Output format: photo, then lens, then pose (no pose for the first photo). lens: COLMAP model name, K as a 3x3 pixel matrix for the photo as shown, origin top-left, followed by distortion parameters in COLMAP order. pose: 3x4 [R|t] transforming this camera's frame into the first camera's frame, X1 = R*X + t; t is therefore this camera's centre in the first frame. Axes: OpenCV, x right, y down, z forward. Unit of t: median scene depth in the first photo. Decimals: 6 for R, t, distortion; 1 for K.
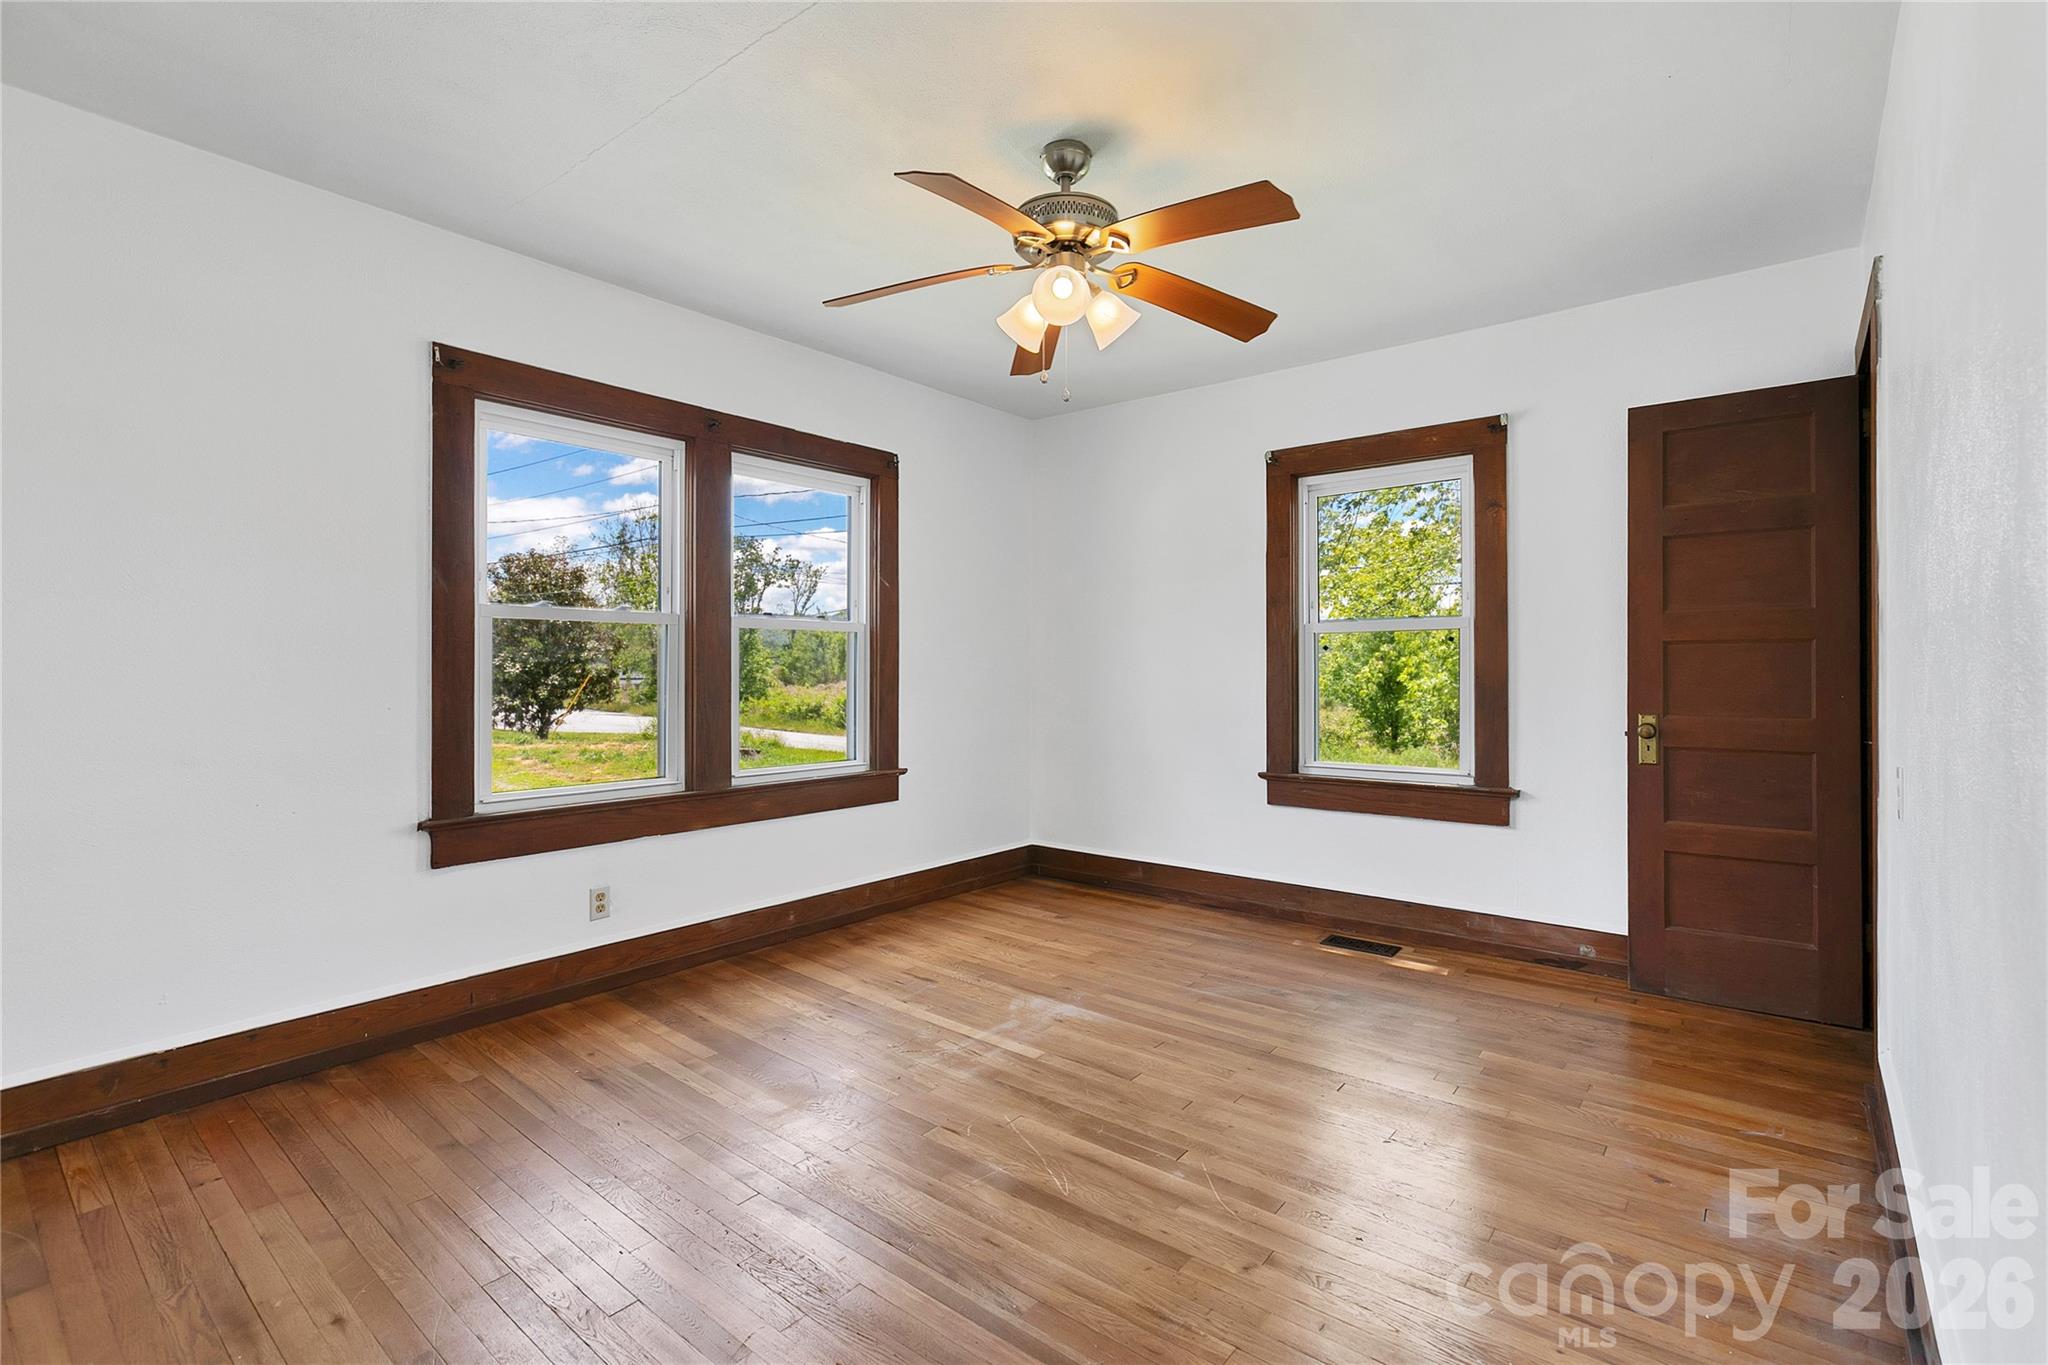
lens RADIAL K [[934.3, 0, 1031.4], [0, 934.3, 683.6], [0, 0, 1]] dist [0.006733, -0.001034]
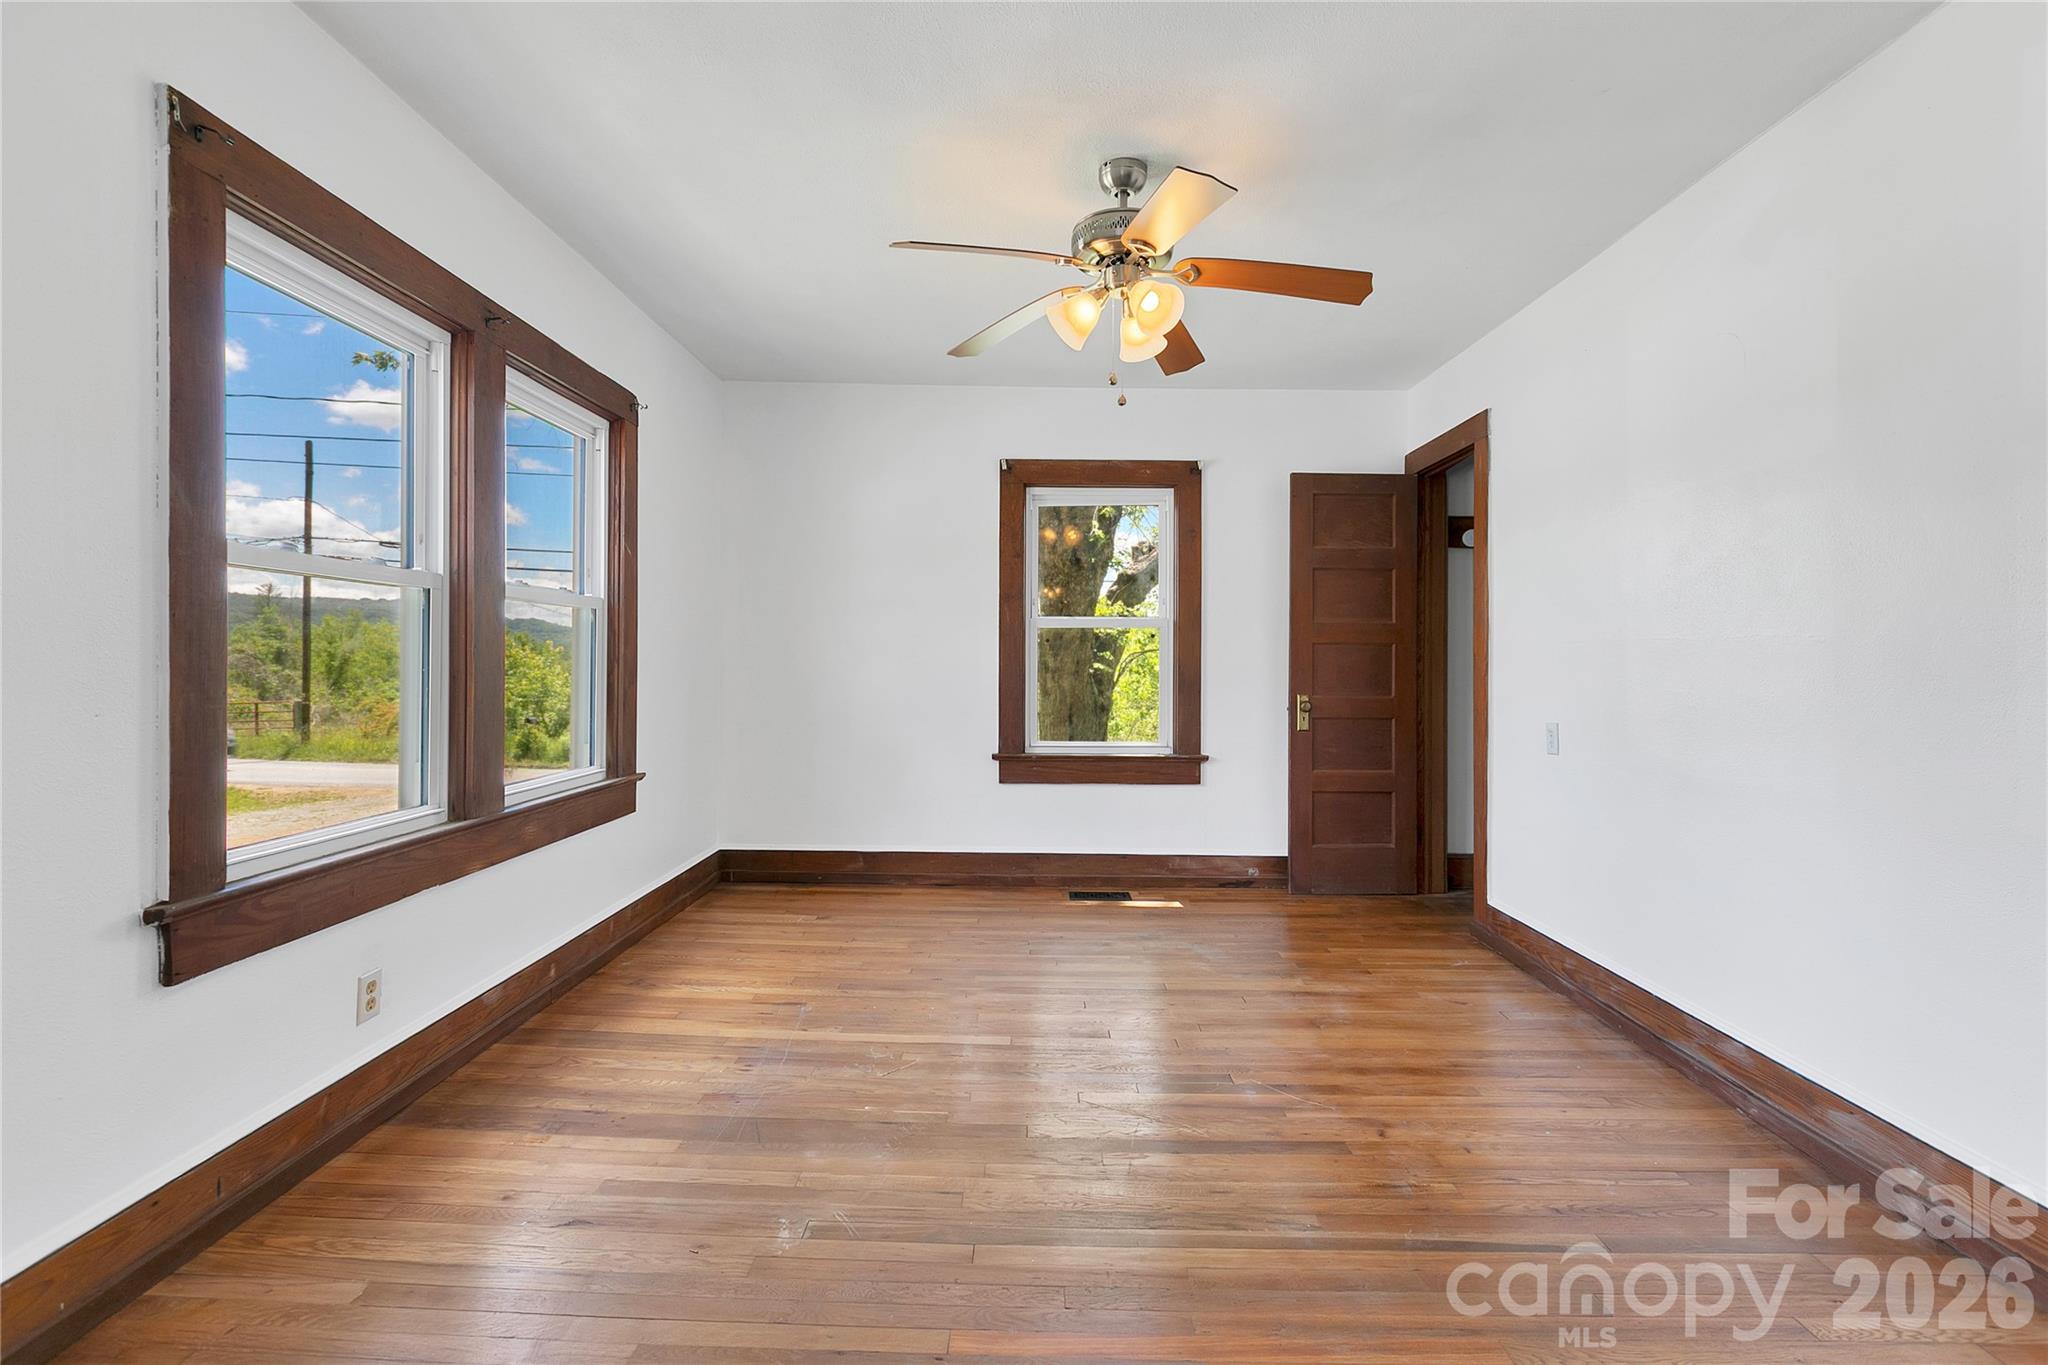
lens RADIAL K [[923.5, 0, 1024.0], [0, 923.5, 682.5], [0, 0, 1]] dist [0.008162, -0.000086]
pose [[0.780975, -0.006280, 0.624531, -0.509107], [-0.000494, 0.999943, 0.010673, 0.000330], [-0.624562, -0.008643, 0.780927, 0.182283]]
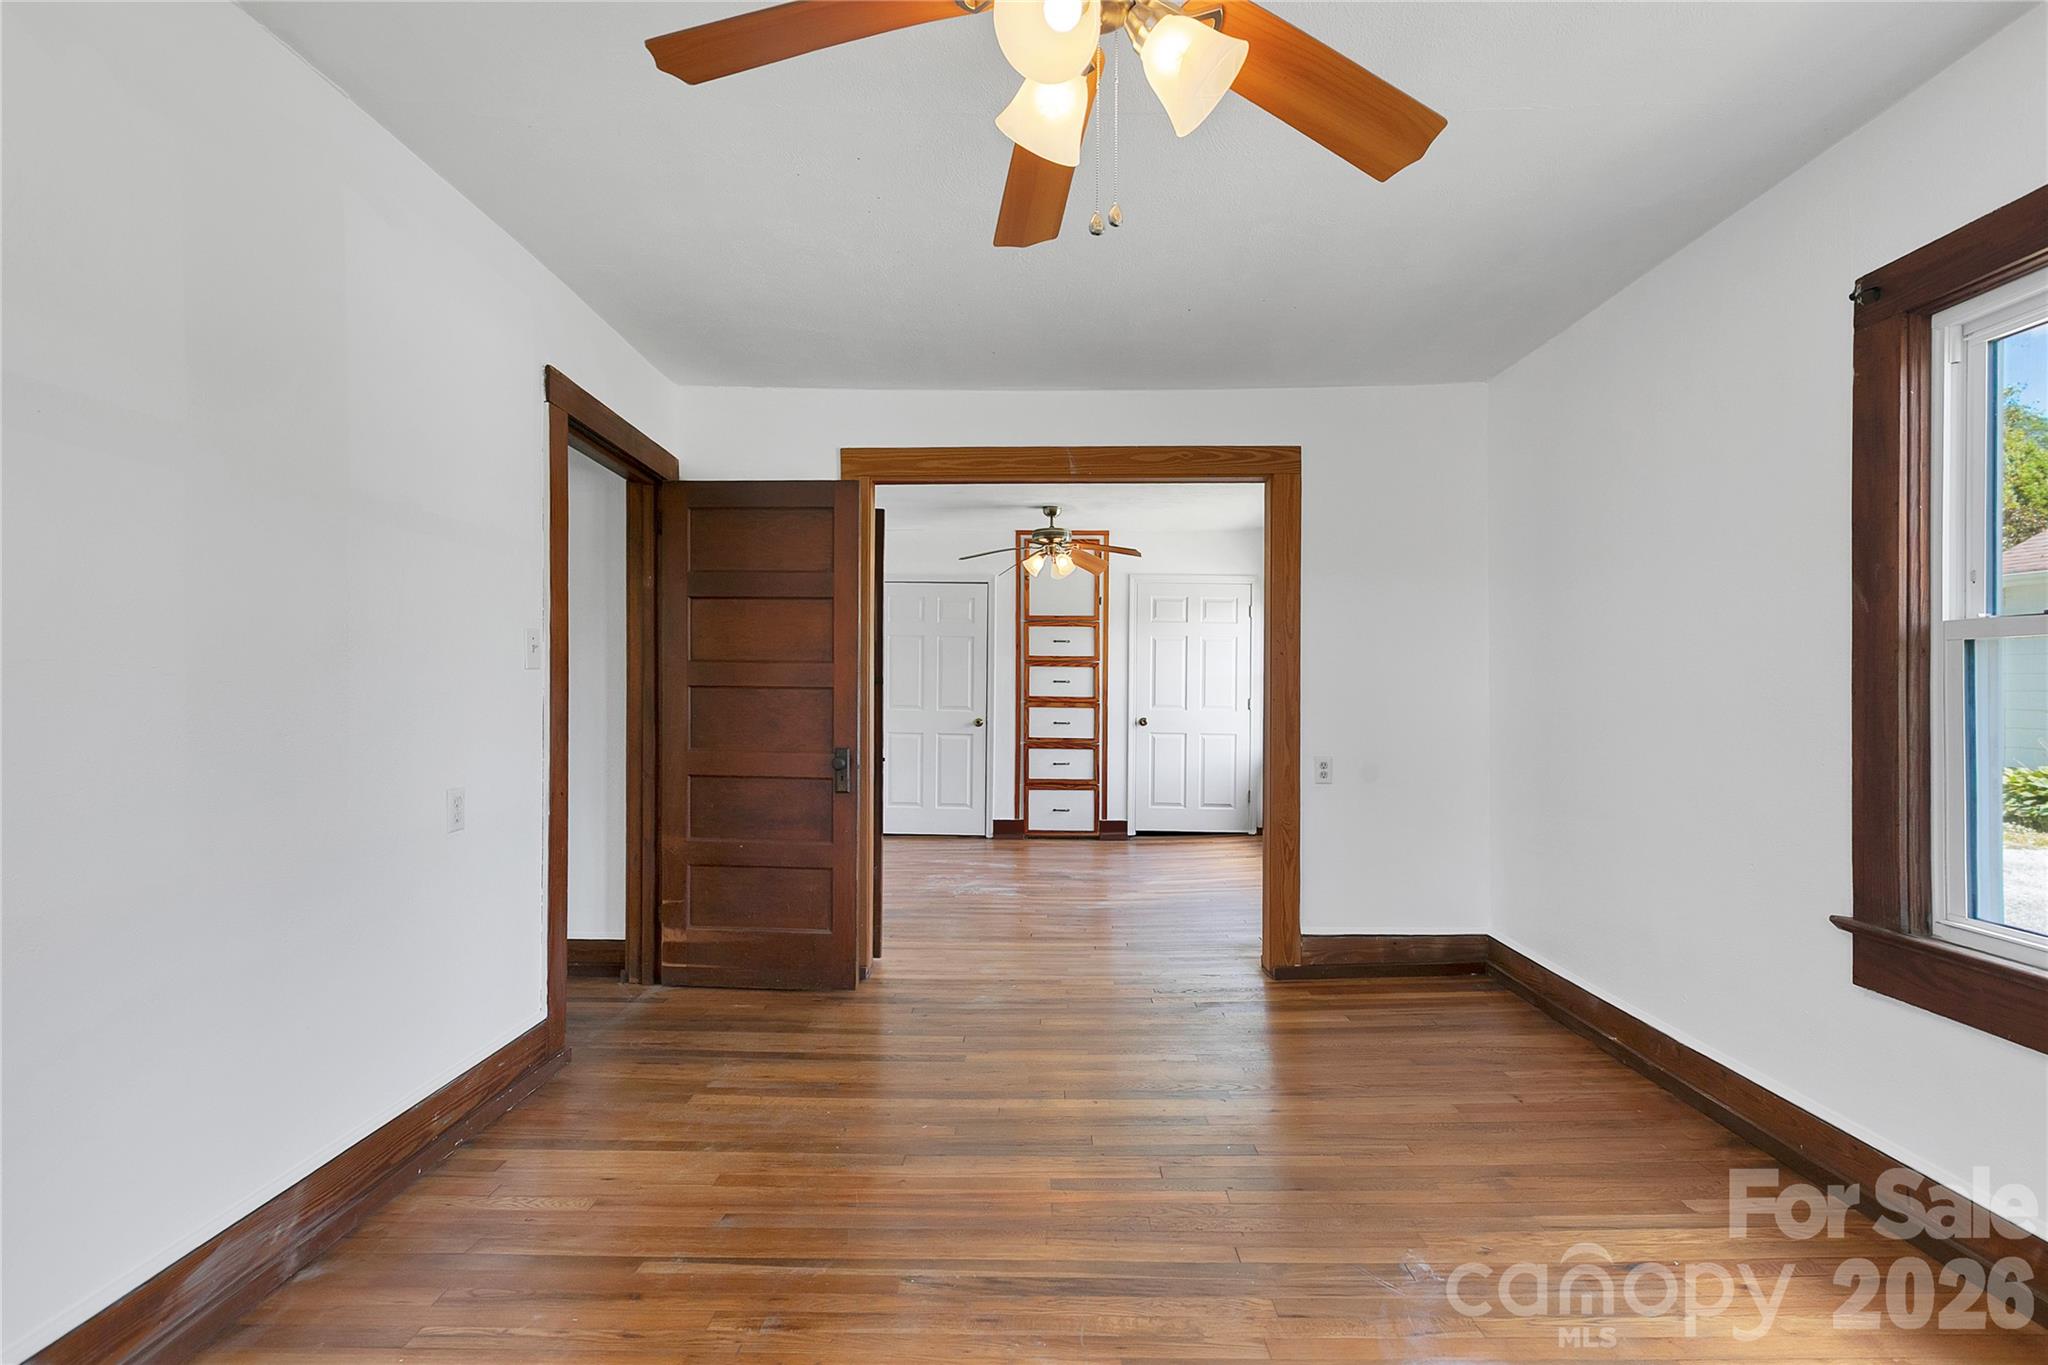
lens RADIAL K [[934.3, 0, 1031.4], [0, 934.3, 683.6], [0, 0, 1]] dist [0.006733, -0.001034]
pose [[-0.777586, -0.004143, -0.628763, 0.298585], [-0.026175, 0.999325, 0.025786, -0.038307], [0.628231, 0.036509, -0.777169, 1.003416]]
